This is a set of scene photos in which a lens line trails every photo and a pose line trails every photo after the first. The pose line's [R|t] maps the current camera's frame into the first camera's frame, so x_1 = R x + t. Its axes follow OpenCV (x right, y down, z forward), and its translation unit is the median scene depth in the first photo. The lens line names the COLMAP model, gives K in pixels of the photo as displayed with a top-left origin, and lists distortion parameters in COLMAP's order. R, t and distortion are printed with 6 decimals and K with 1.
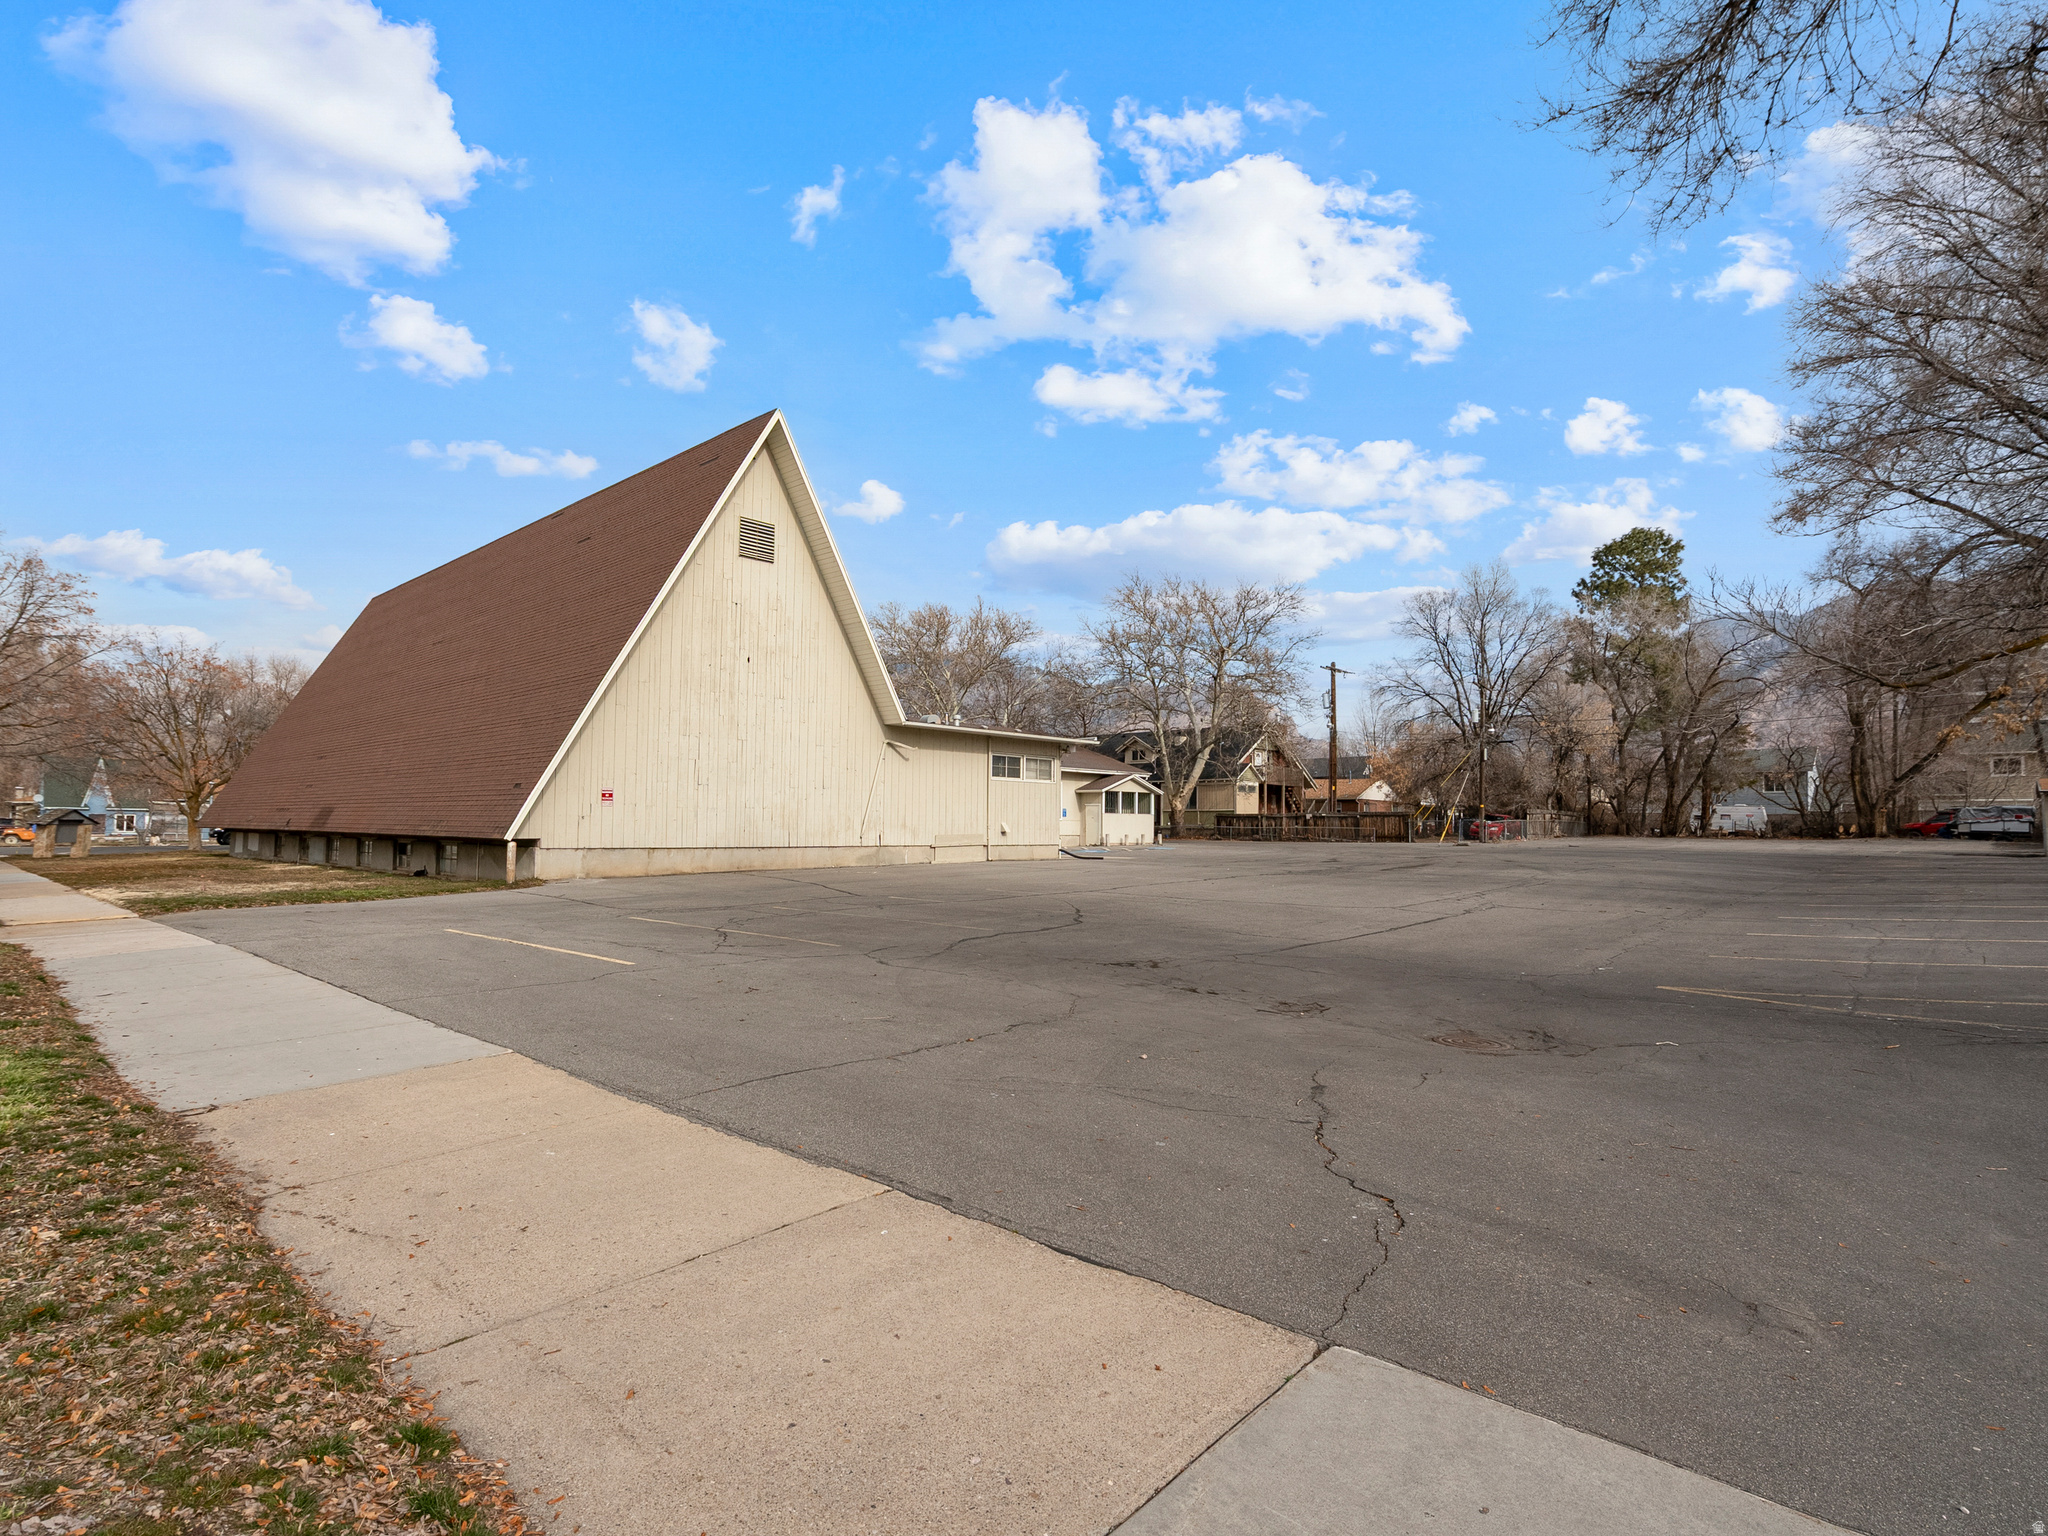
lens RADIAL K [[1029.2, 0, 1024.0], [0, 1029.2, 768.0], [0, 0, 1]] dist [0.000140, 0.000003]
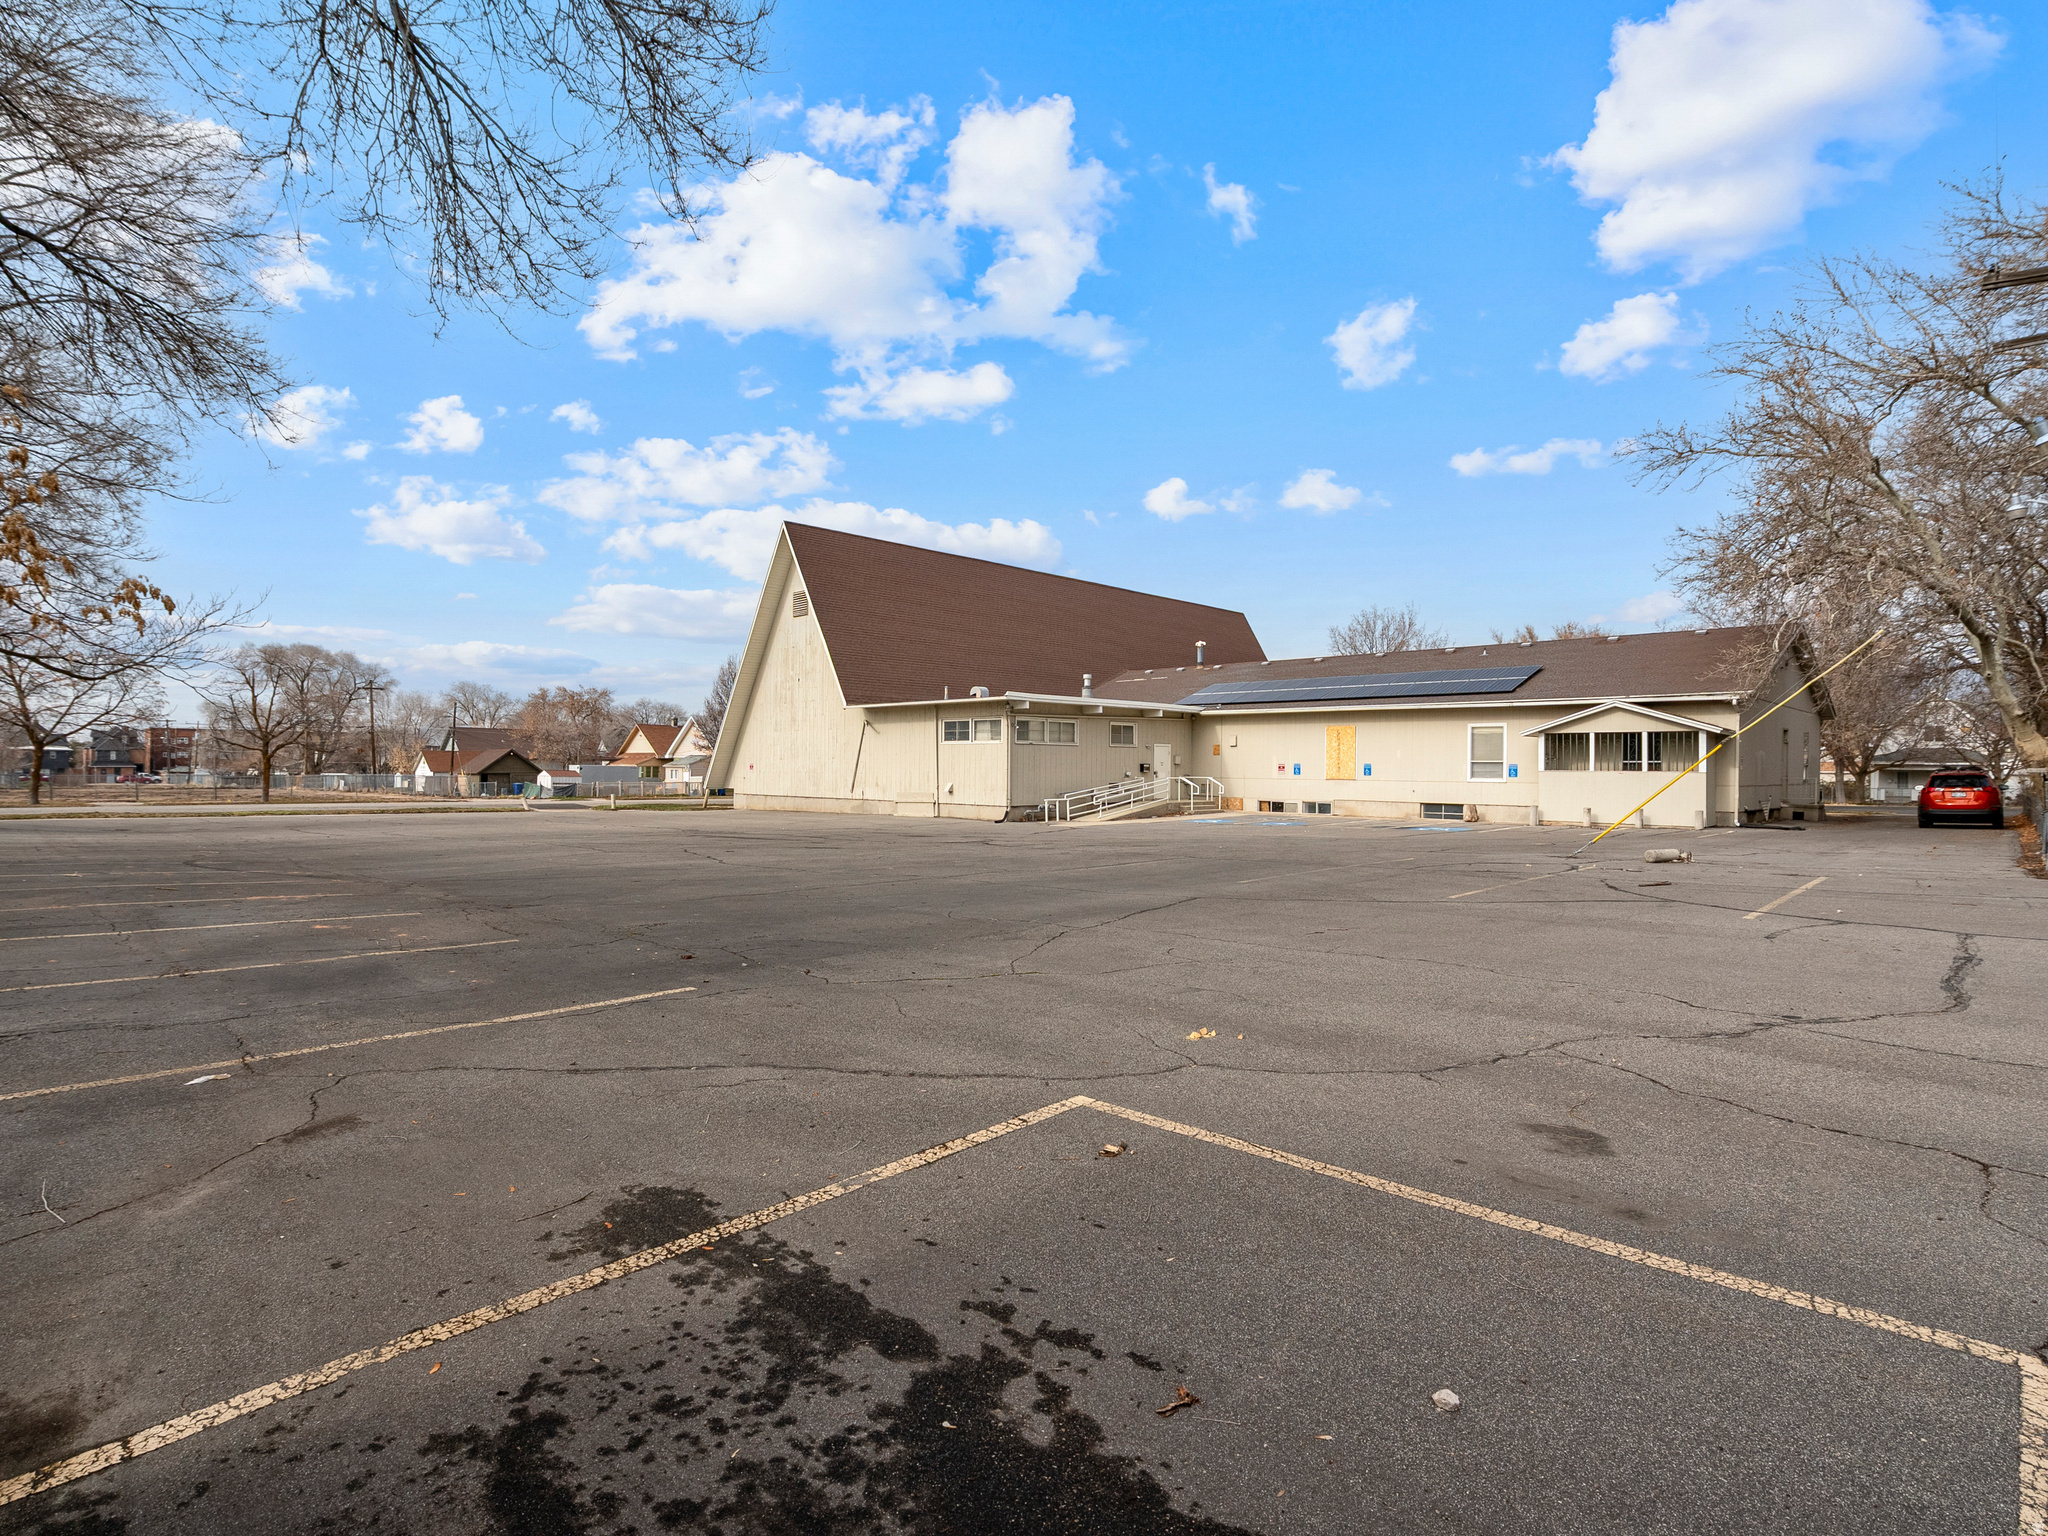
lens RADIAL K [[1029.2, 0, 1024.0], [0, 1029.2, 768.0], [0, 0, 1]] dist [0.000140, 0.000003]
pose [[0.006391, -0.009608, -0.999933, 1.068803], [0.048845, 0.998763, -0.009285, 0.051113], [0.998786, -0.048783, 0.006853, 1.069020]]
